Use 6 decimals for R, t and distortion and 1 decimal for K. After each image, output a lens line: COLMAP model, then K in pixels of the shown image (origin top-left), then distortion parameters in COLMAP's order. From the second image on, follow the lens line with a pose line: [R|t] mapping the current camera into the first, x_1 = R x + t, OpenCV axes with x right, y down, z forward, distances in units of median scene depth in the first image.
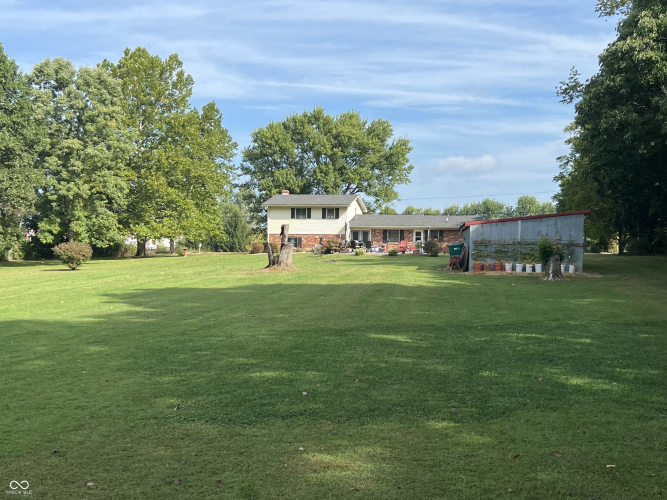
lens RADIAL K [[828.4, 0, 333.8], [0, 828.4, 251.2], [0, 0, 1]] dist [0.030520, 0.000000]
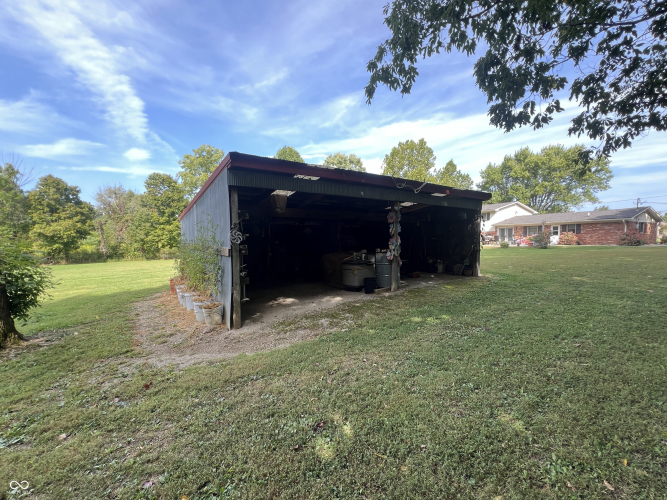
lens RADIAL K [[296.4, 0, 336.7], [0, 296.4, 248.3], [0, 0, 1]] dist [-0.002948, 0.000356]
pose [[0.662407, -0.008718, -0.749093, 0.204165], [0.021512, 0.999741, 0.007388, -0.002193], [0.748835, -0.021008, 0.662423, 0.480958]]
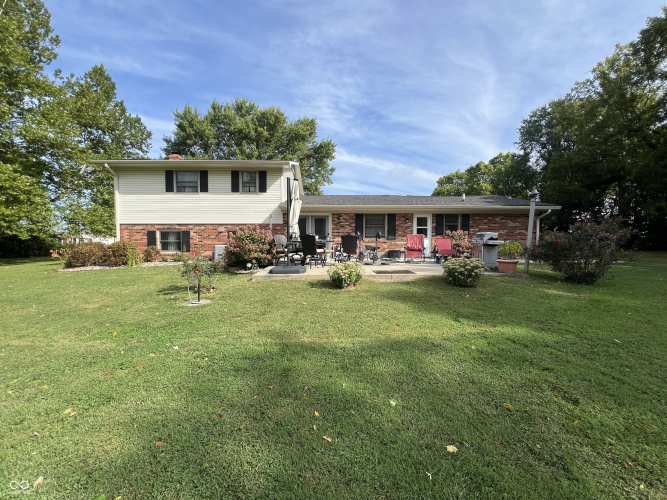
lens RADIAL K [[296.4, 0, 338.0], [0, 296.4, 251.2], [0, 0, 1]] dist [-0.002948, 0.000356]
pose [[0.970492, -0.022698, 0.240063, 0.004263], [0.014111, 0.999200, 0.037426, -0.009765], [-0.240721, -0.032934, 0.970036, 0.809059]]
